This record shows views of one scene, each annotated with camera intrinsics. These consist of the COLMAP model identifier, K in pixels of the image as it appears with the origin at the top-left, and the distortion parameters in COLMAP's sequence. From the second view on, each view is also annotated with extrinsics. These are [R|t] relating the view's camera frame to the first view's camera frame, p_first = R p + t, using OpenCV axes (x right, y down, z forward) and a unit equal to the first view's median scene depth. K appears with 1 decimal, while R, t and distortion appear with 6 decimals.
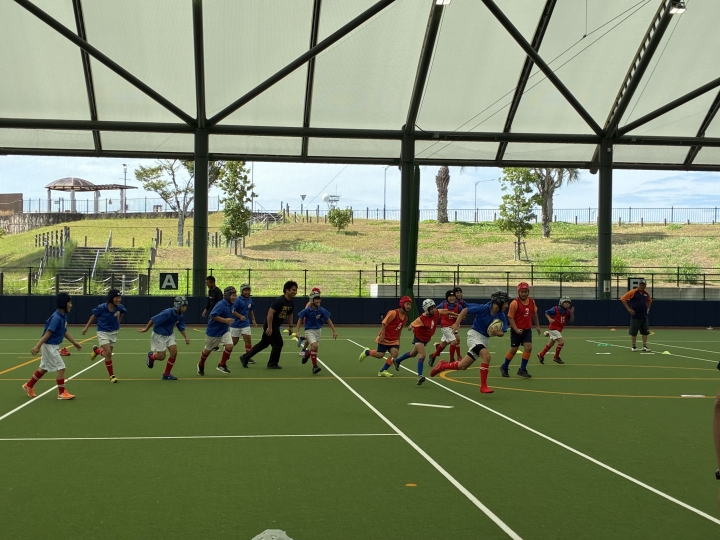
lens RADIAL K [[1086.7, 0, 359.9], [0, 1086.7, 270.0], [0, 0, 1]] dist [0.049703, 0.000000]
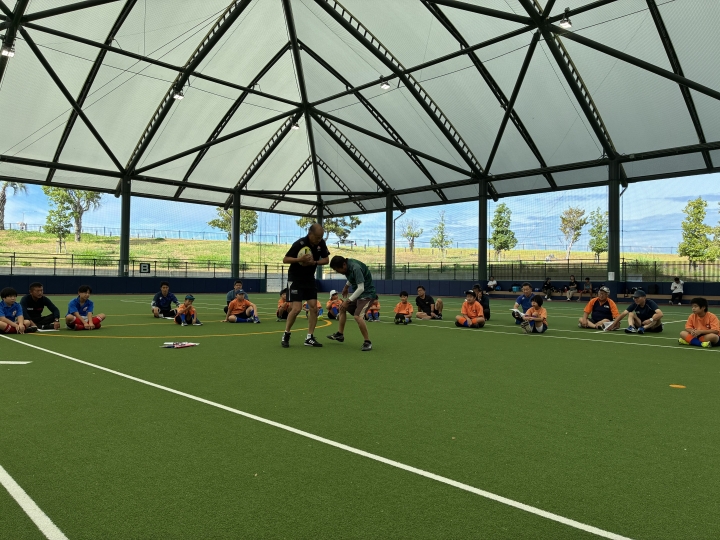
lens RADIAL K [[535.4, 0, 364.5], [0, 535.4, 266.7], [0, 0, 1]] dist [0.005386, 0.001320]
pose [[0.781318, 0.013271, 0.623992, 0.011430], [-0.010750, 0.999912, -0.007806, 0.014322], [-0.624041, -0.000609, 0.781392, 0.173466]]
